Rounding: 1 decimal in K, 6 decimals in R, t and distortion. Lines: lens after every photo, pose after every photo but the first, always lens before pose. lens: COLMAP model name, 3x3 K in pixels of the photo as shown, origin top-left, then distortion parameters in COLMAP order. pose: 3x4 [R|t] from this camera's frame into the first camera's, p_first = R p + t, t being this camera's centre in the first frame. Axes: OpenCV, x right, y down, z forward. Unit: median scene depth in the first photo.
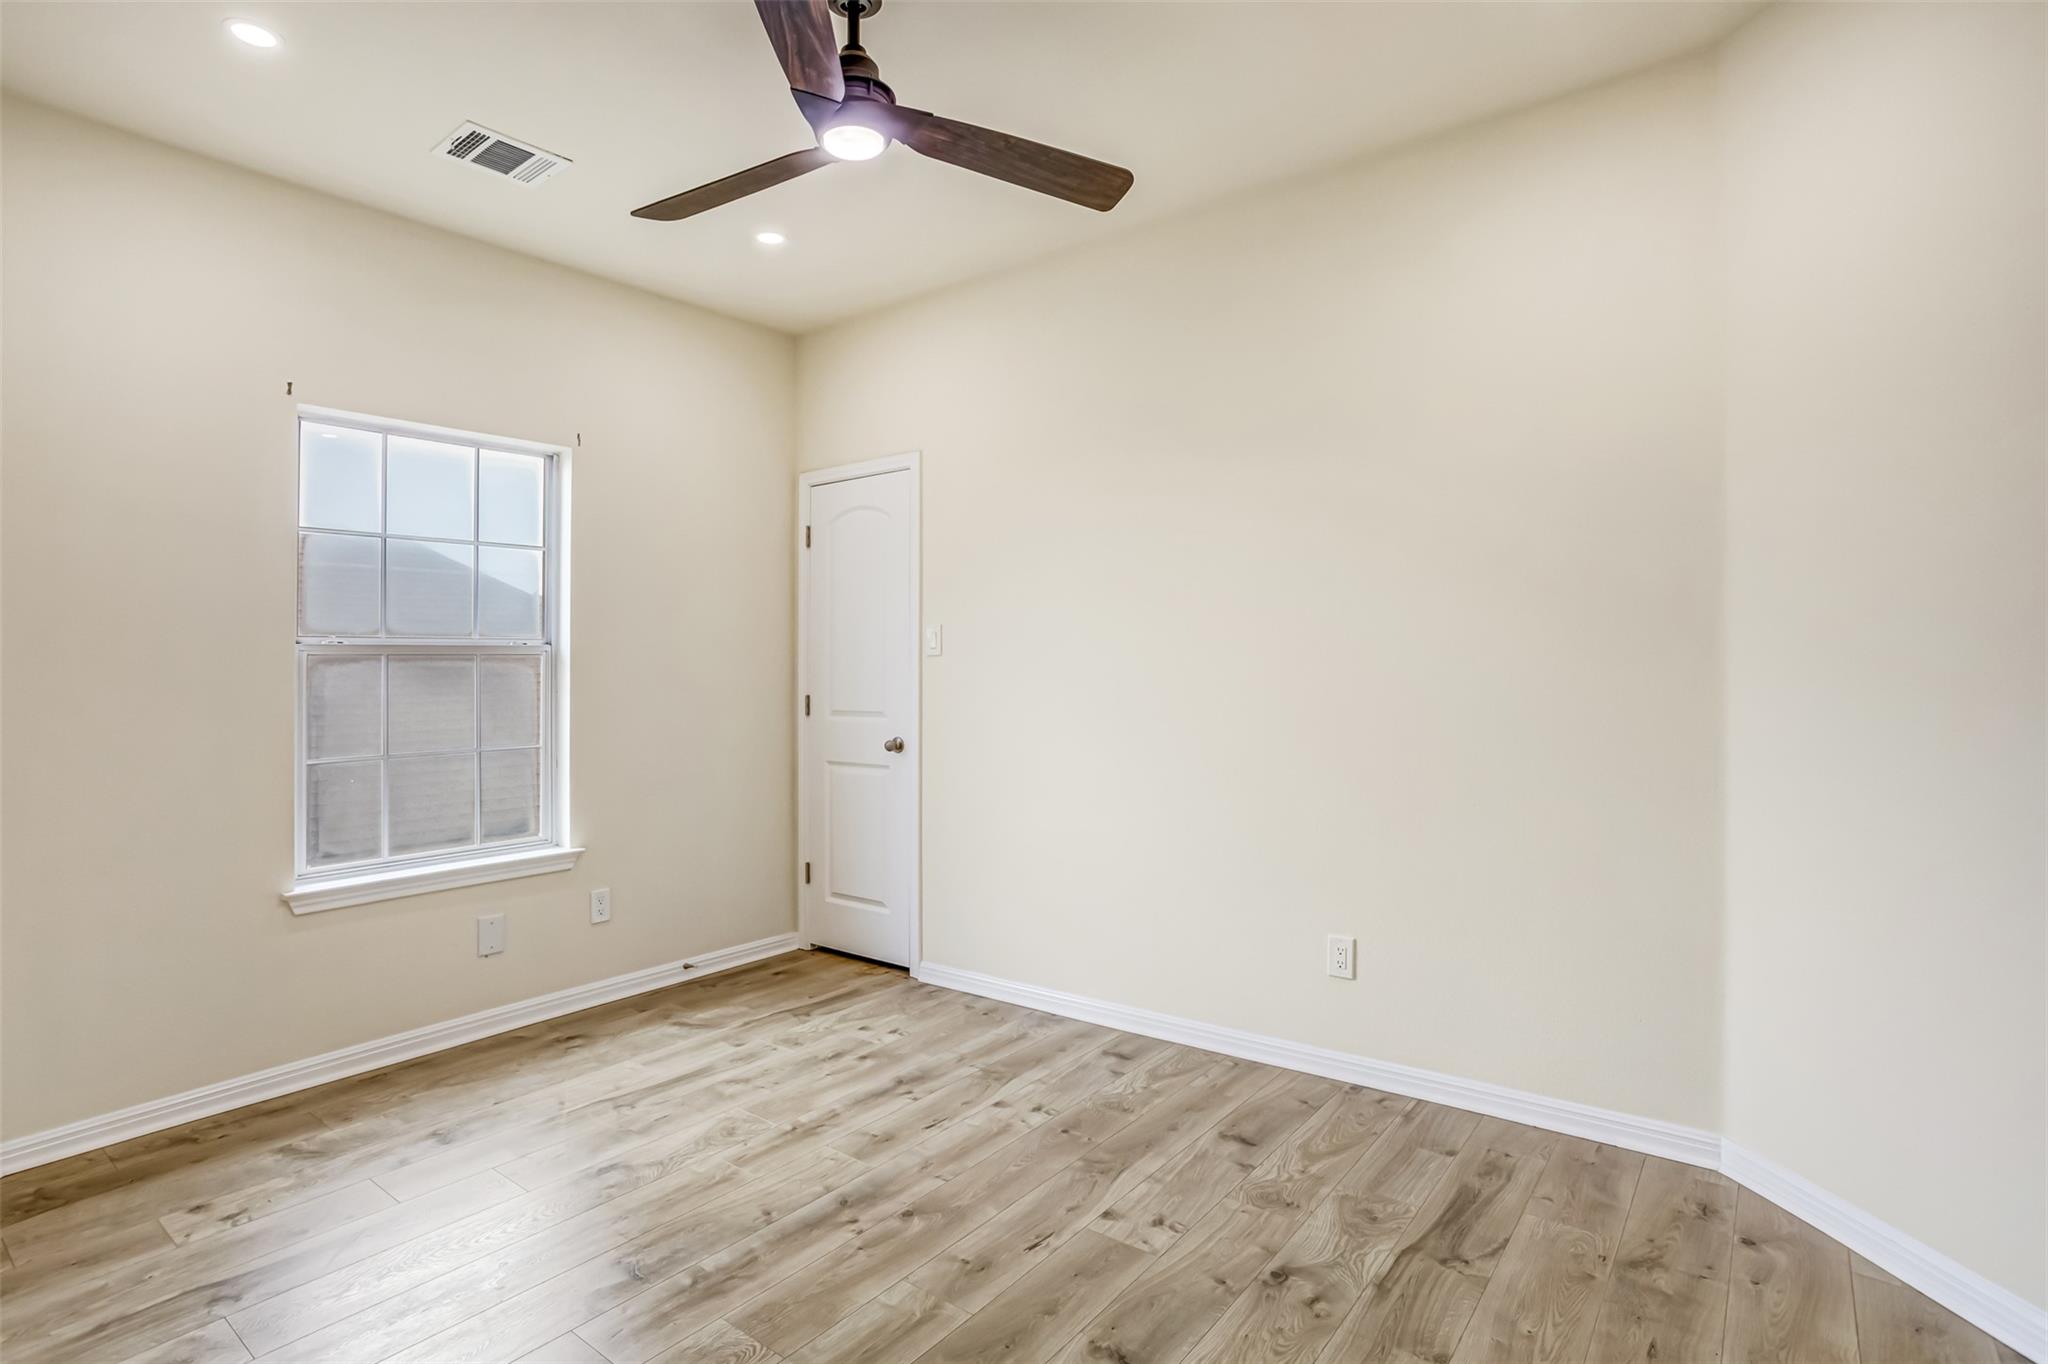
lens RADIAL K [[1018.3, 0, 1011.3], [0, 1018.3, 671.7], [0, 0, 1]] dist [-0.057297, 0.029793]
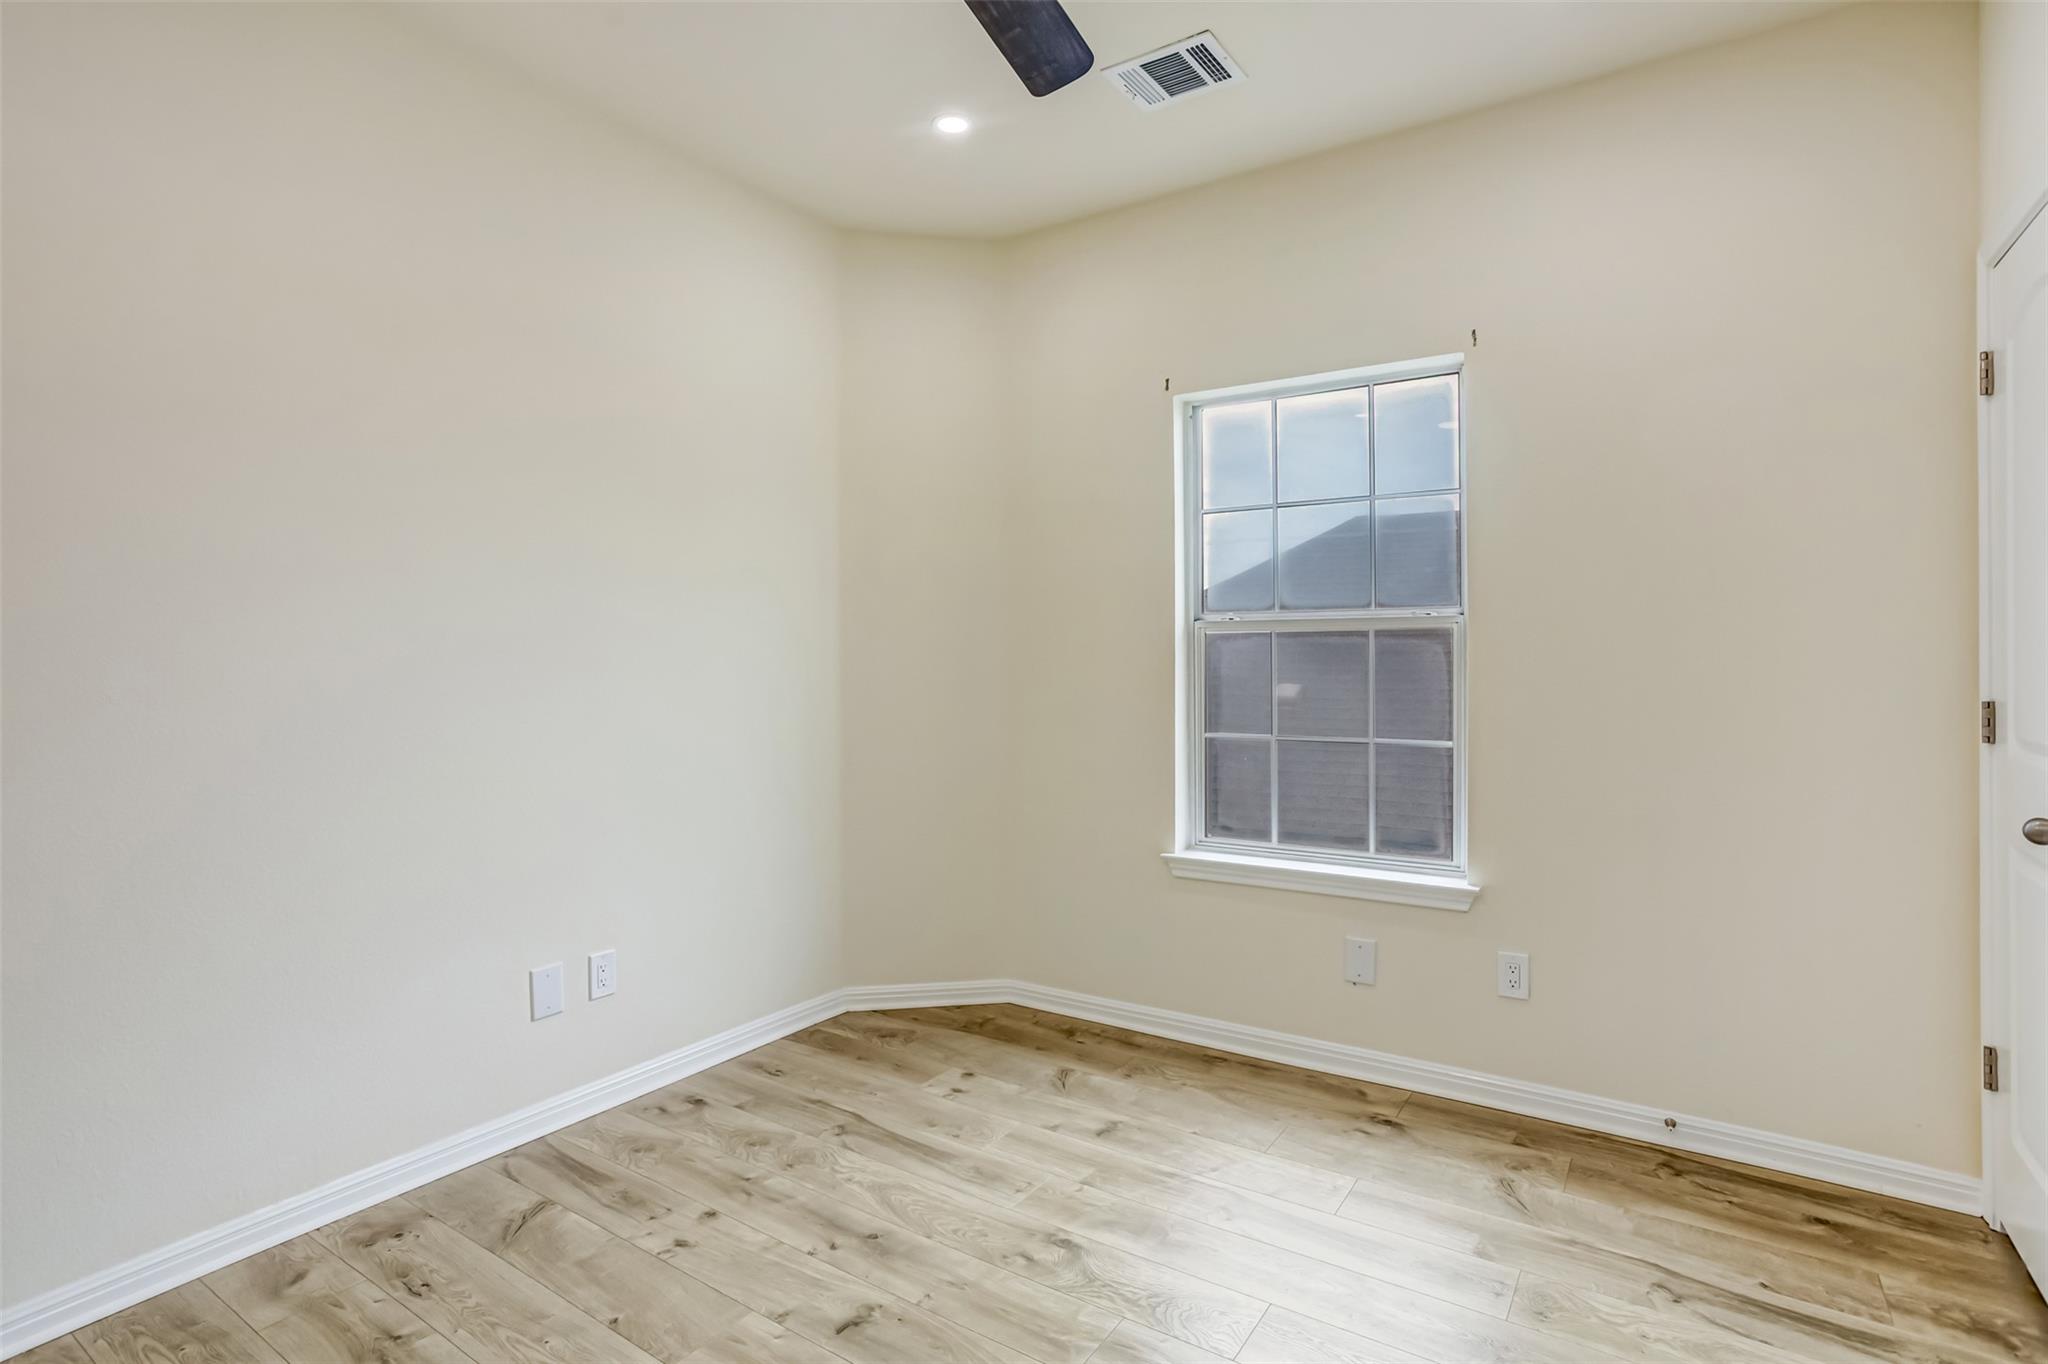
lens RADIAL K [[1018.3, 0, 1007.9], [0, 1018.3, 649.2], [0, 0, 1]] dist [-0.057297, 0.029793]
pose [[0.068043, 0.003408, -0.997677, 0.334542], [-0.004207, 0.999986, 0.003129, -0.001631], [0.997674, 0.003984, 0.068056, 0.702636]]
